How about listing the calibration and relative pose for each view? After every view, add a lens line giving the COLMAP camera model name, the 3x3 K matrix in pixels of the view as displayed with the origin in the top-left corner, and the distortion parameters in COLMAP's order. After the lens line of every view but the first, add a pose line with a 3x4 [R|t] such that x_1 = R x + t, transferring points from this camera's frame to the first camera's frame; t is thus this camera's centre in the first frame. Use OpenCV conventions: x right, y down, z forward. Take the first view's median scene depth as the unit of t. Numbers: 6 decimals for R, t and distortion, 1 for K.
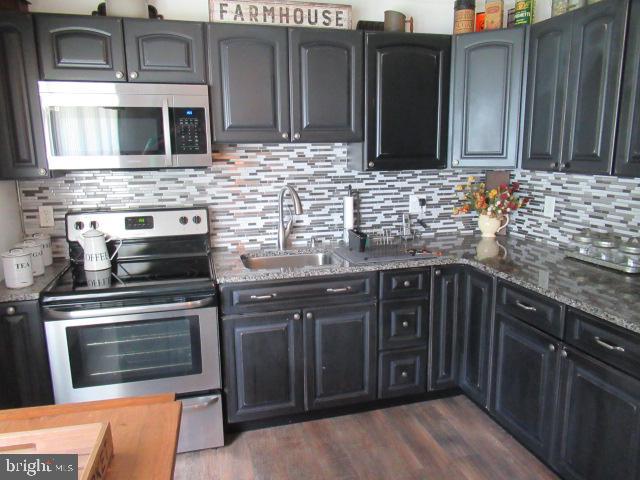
lens RADIAL K [[474.6, 0, 320.6], [0, 474.6, 242.8], [0, 0, 1]] dist [-0.013440, 0.001247]
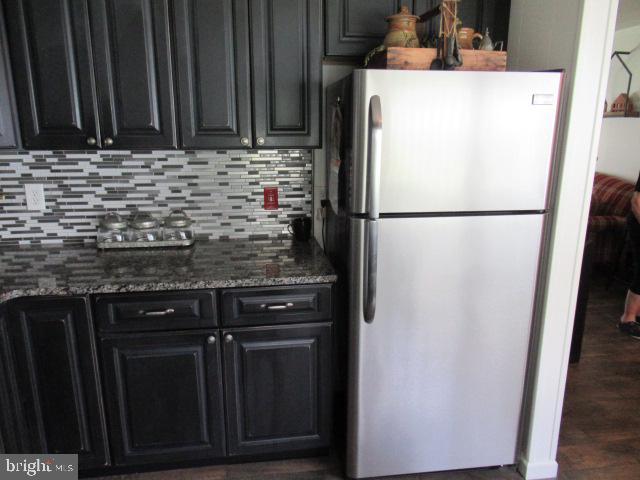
lens RADIAL K [[474.6, 0, 320.7], [0, 474.6, 242.6], [0, 0, 1]] dist [-0.013440, 0.001247]
pose [[0.117274, -0.226188, 0.966998, -0.243853], [0.188857, 0.961028, 0.201888, -0.076591], [-0.974977, 0.158948, 0.155421, 0.455077]]
